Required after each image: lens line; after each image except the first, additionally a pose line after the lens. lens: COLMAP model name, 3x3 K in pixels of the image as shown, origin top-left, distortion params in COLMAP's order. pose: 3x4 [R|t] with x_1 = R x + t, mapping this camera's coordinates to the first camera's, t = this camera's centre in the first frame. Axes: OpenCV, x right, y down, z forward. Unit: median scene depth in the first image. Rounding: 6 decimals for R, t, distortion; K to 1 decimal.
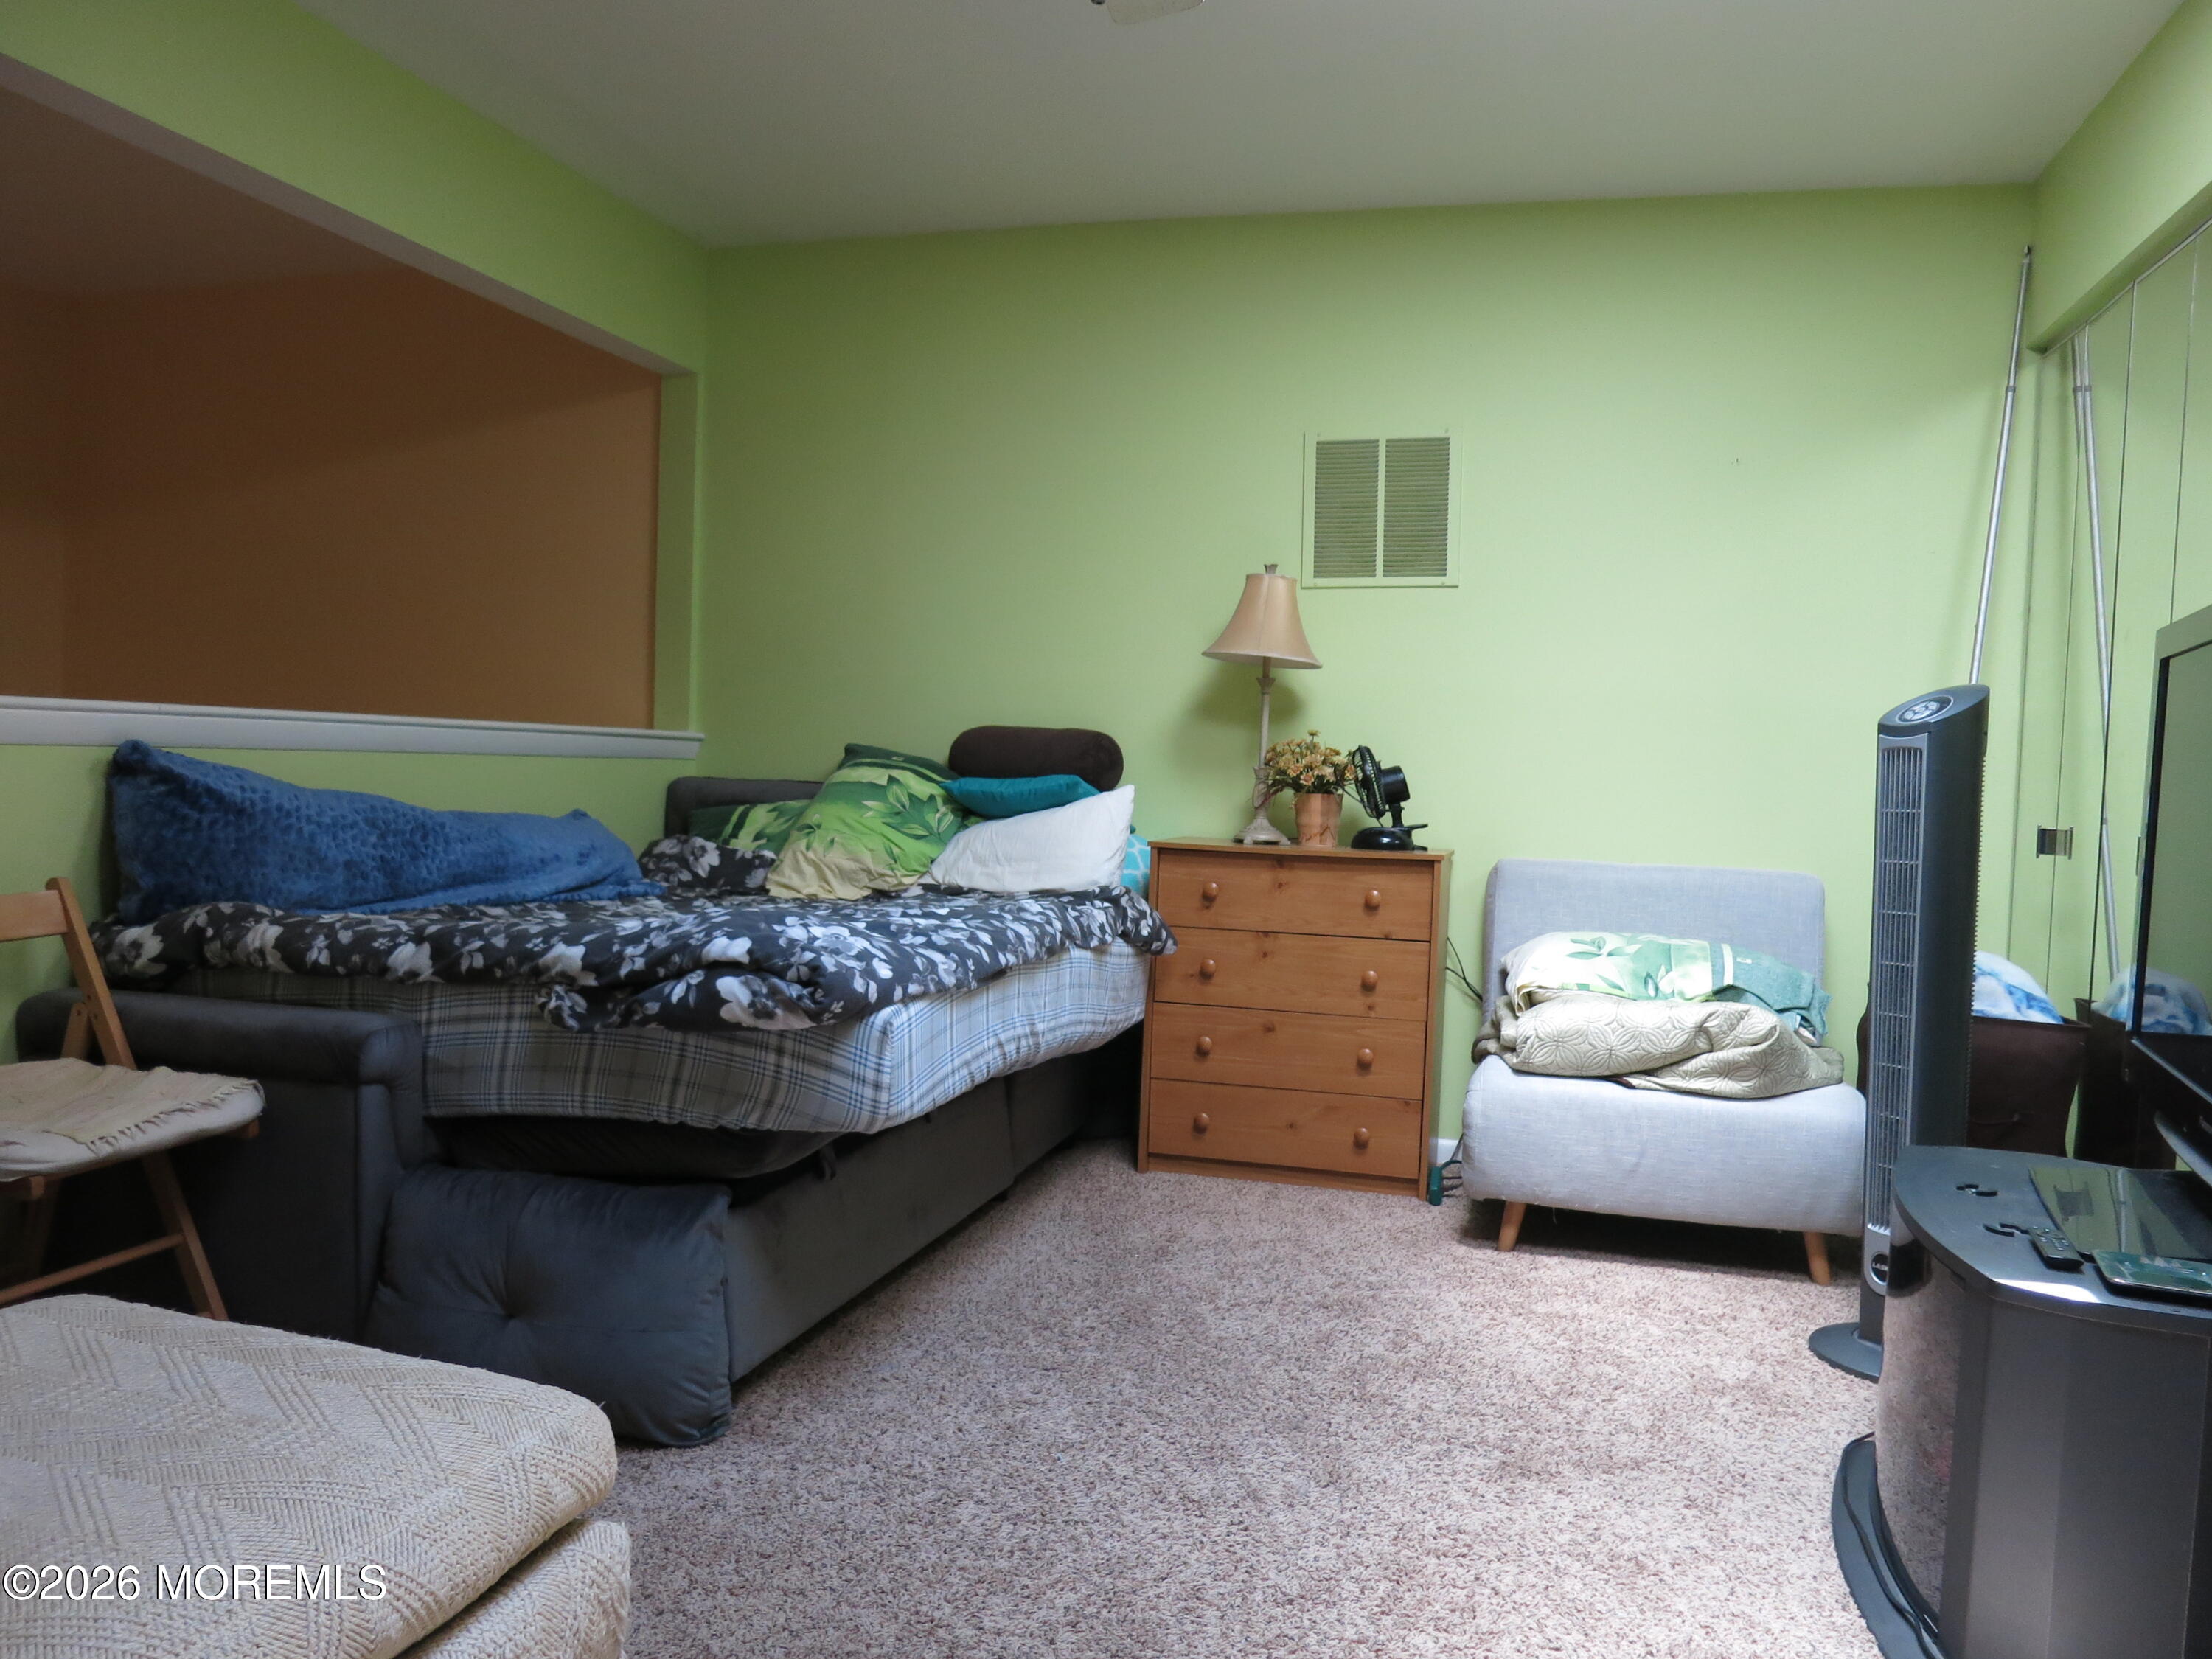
lens RADIAL K [[1612.8, 0, 1115.9], [0, 1612.8, 828.8], [0, 0, 1]] dist [-0.043273, 0.020174]
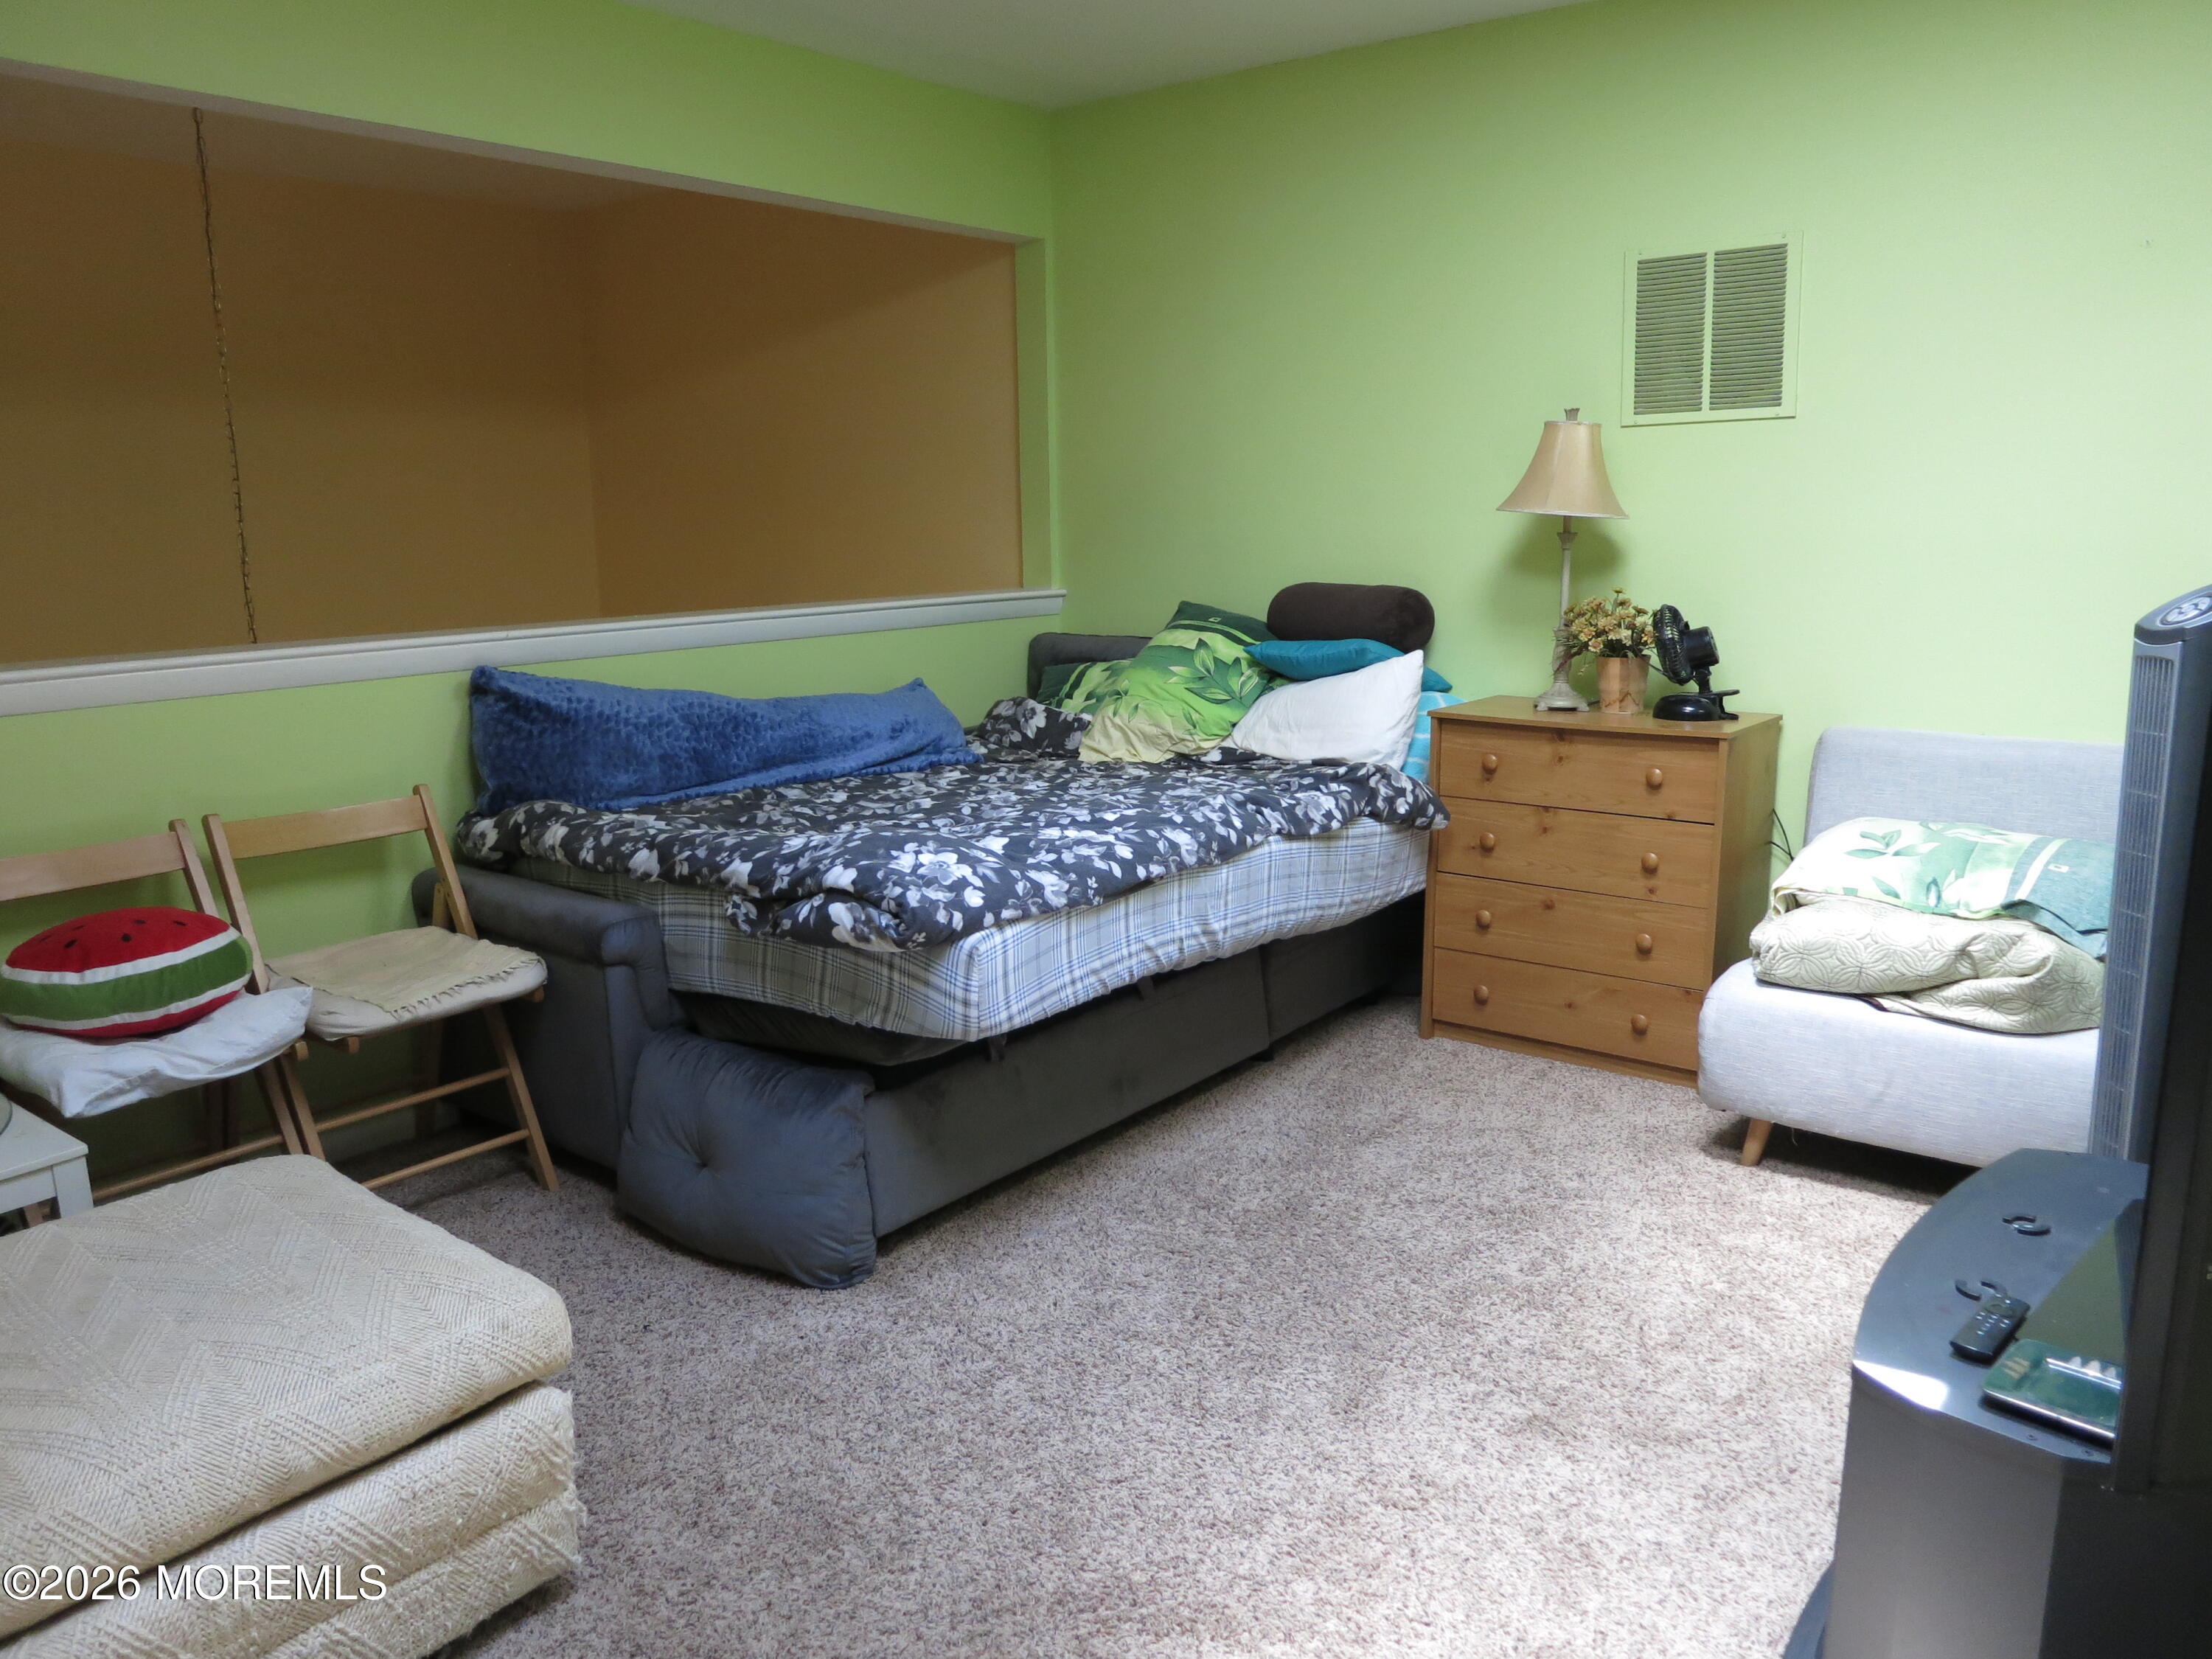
lens RADIAL K [[1612.8, 0, 1115.9], [0, 1612.8, 828.8], [0, 0, 1]] dist [-0.043273, 0.020174]
pose [[0.927034, 0.027975, -0.373933, 0.248719], [0.028228, 0.989177, 0.143985, -0.079122], [0.373914, -0.144034, 0.916211, 0.029353]]
